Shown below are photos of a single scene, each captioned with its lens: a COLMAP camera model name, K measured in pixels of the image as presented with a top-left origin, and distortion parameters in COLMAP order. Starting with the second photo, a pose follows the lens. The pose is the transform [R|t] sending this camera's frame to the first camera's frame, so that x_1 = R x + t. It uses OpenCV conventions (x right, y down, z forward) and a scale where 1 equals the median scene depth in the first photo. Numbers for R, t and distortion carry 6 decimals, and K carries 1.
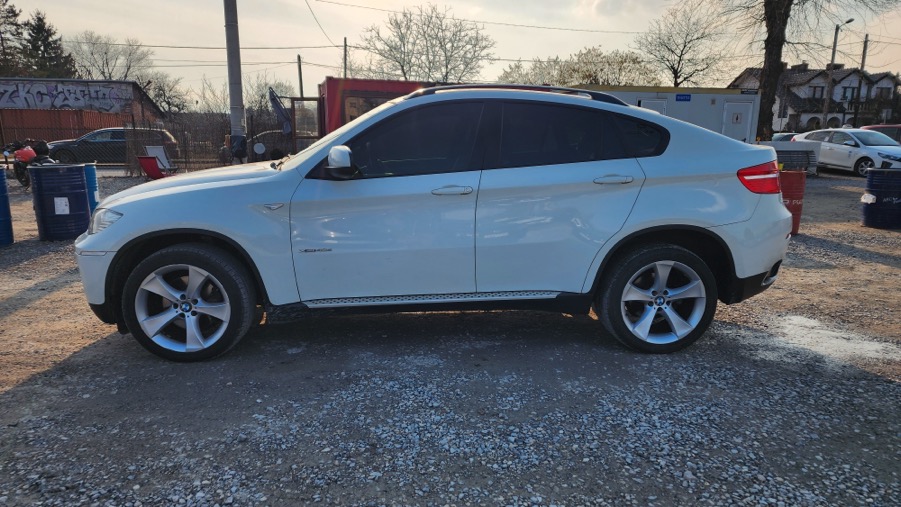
lens RADIAL K [[590.9, 0, 450.5], [0, 590.9, 253.5], [0, 0, 1]] dist [0.053196, -0.044756]
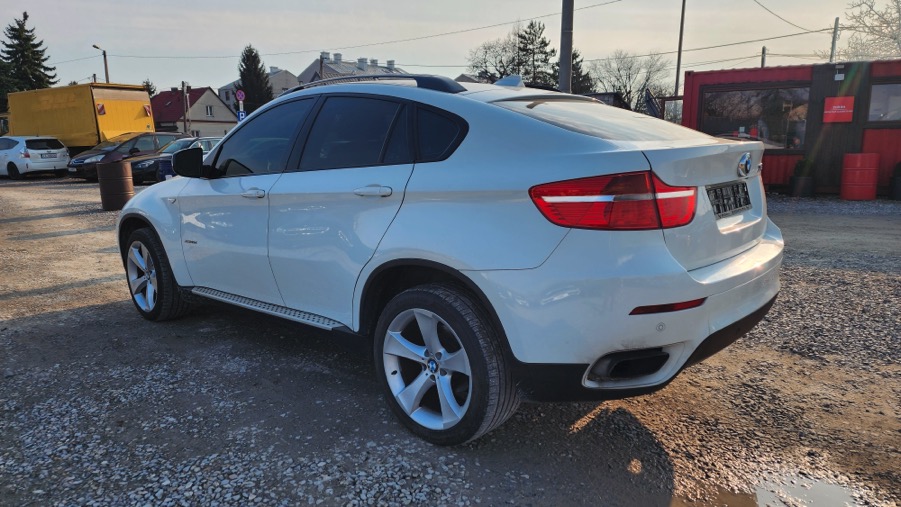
lens RADIAL K [[583.8, 0, 446.3], [0, 583.8, 265.0], [0, 0, 1]] dist [0.073050, -0.067475]
pose [[0.697408, 0.131108, -0.704579, 0.838238], [-0.122288, 0.990476, 0.063264, -0.085718], [0.706164, 0.042041, 0.706799, 0.511654]]
